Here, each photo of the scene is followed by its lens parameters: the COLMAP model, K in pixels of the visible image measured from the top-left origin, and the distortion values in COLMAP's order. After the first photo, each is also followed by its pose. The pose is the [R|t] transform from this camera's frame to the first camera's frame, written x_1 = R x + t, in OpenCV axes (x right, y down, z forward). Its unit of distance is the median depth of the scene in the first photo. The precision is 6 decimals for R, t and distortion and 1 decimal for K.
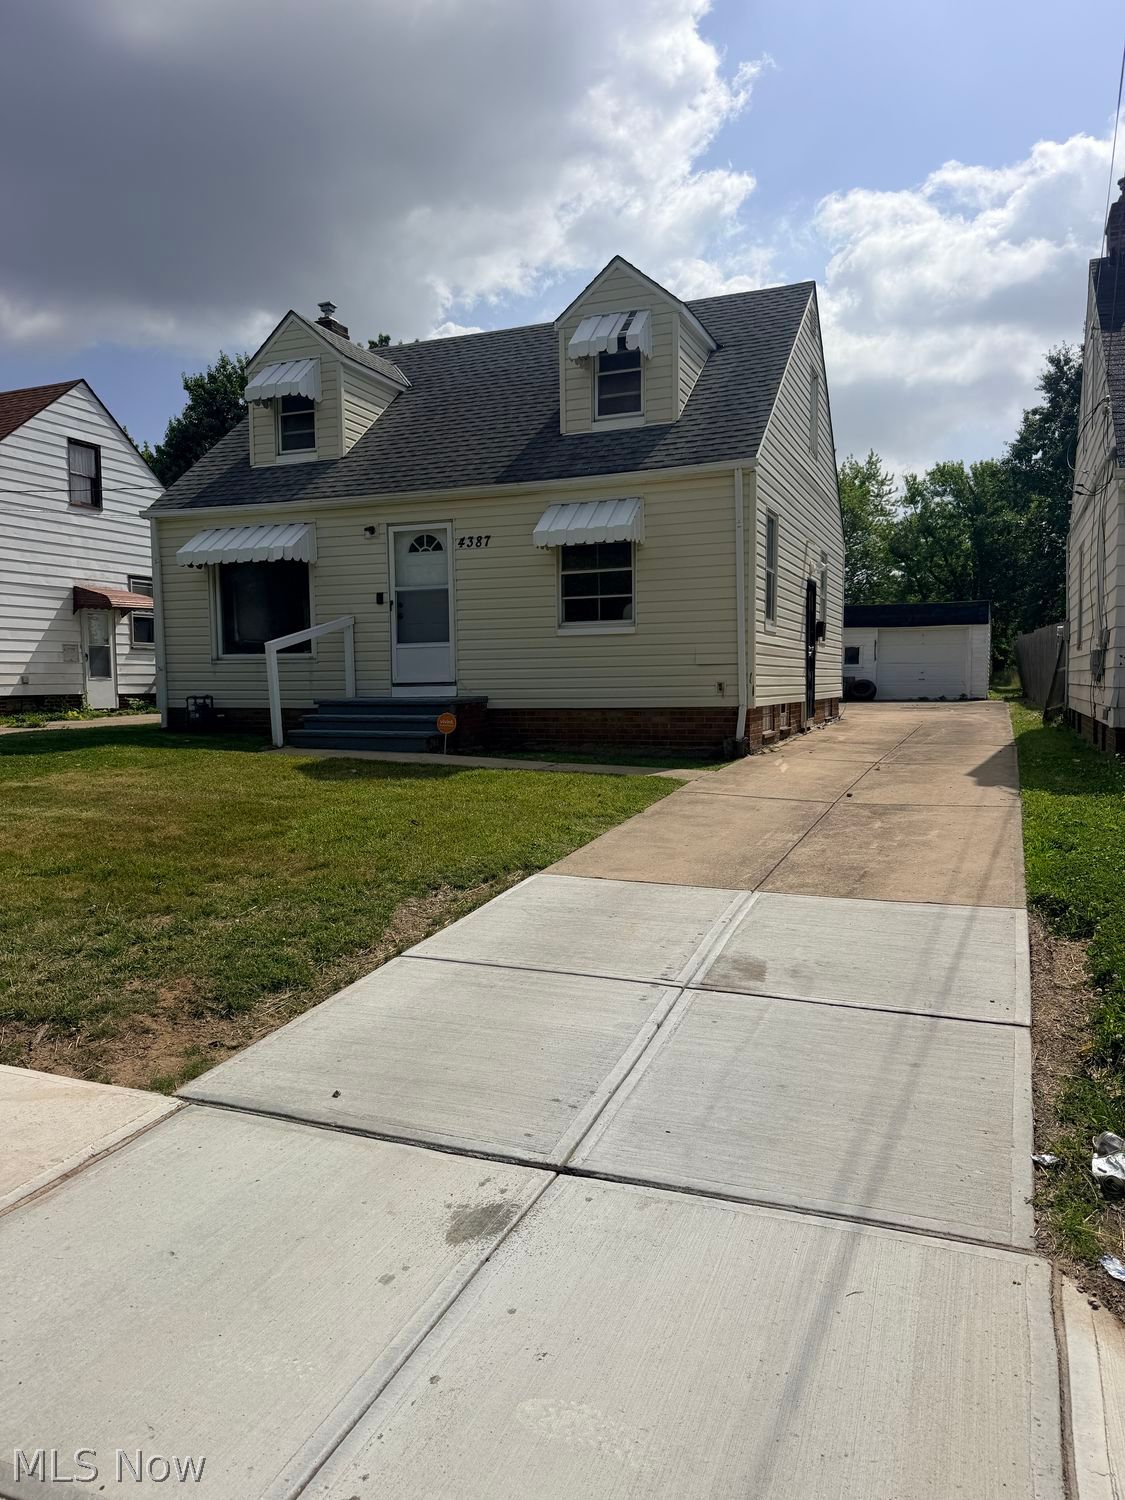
lens RADIAL K [[1054.8, 0, 562.5], [0, 1054.8, 750.0], [0, 0, 1]] dist [0.051061, 0.000182]
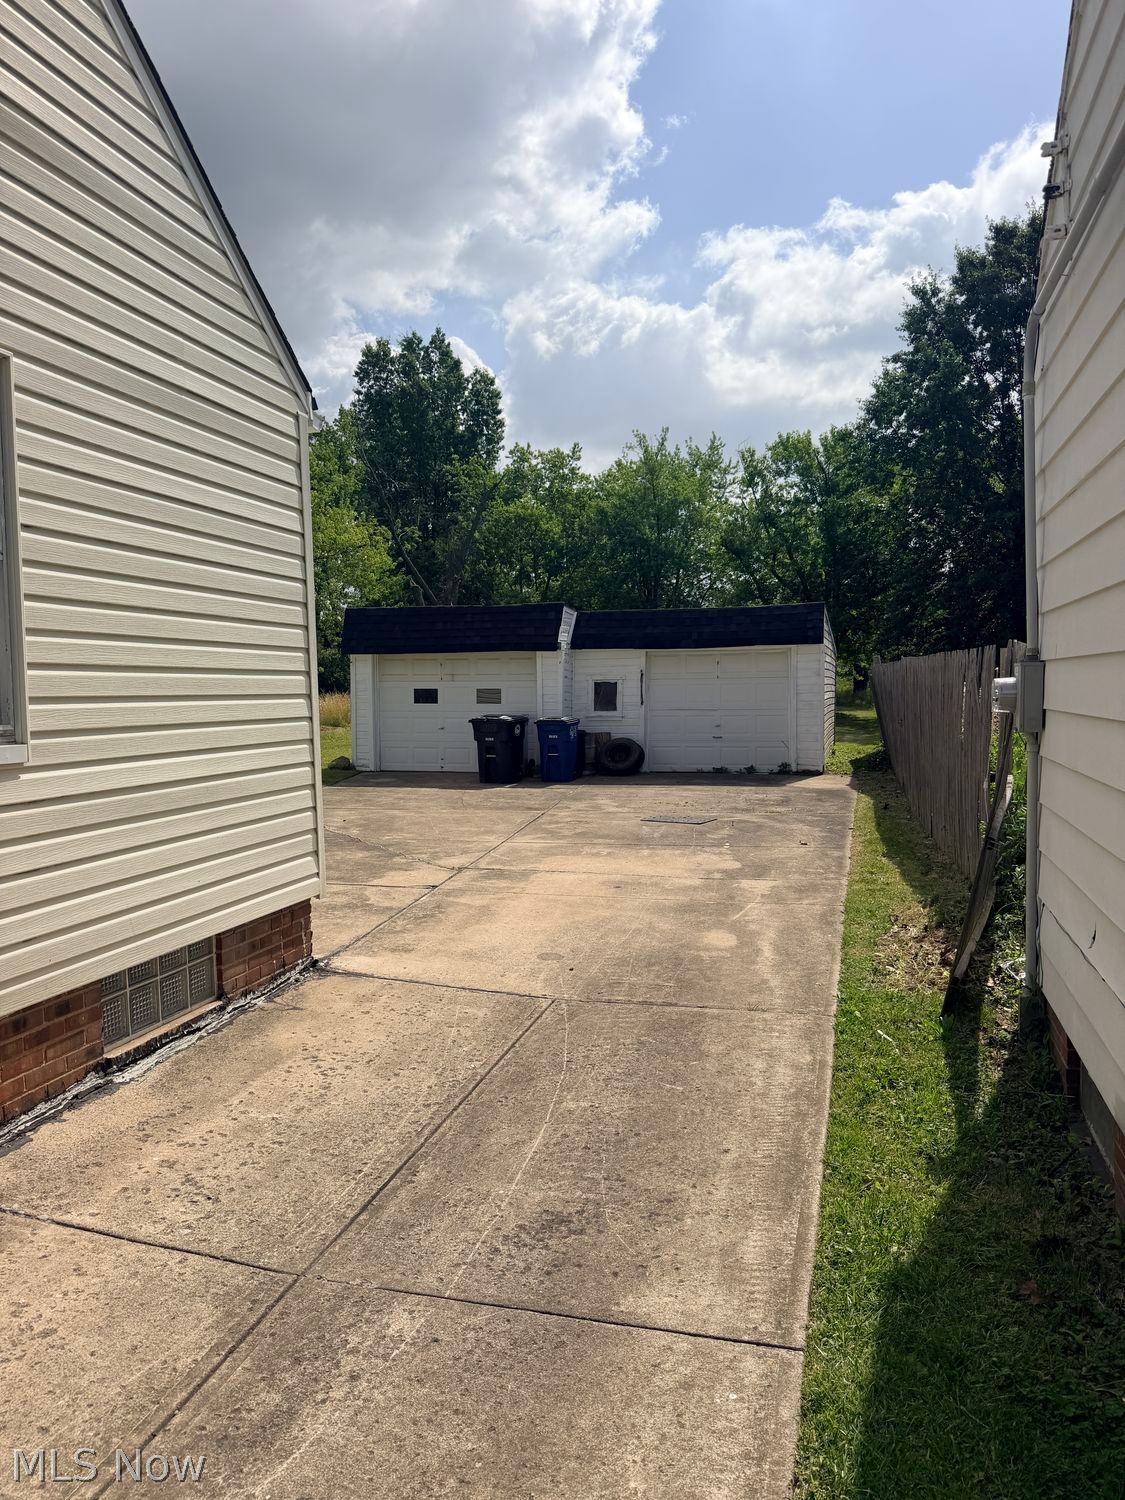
lens RADIAL K [[1054.8, 0, 562.5], [0, 1054.8, 750.0], [0, 0, 1]] dist [0.051061, 0.000182]
pose [[0.995153, -0.009858, 0.097841, 0.194249], [0.011725, 0.999760, -0.018532, -0.042619], [-0.097634, 0.019589, 0.995030, 0.414477]]
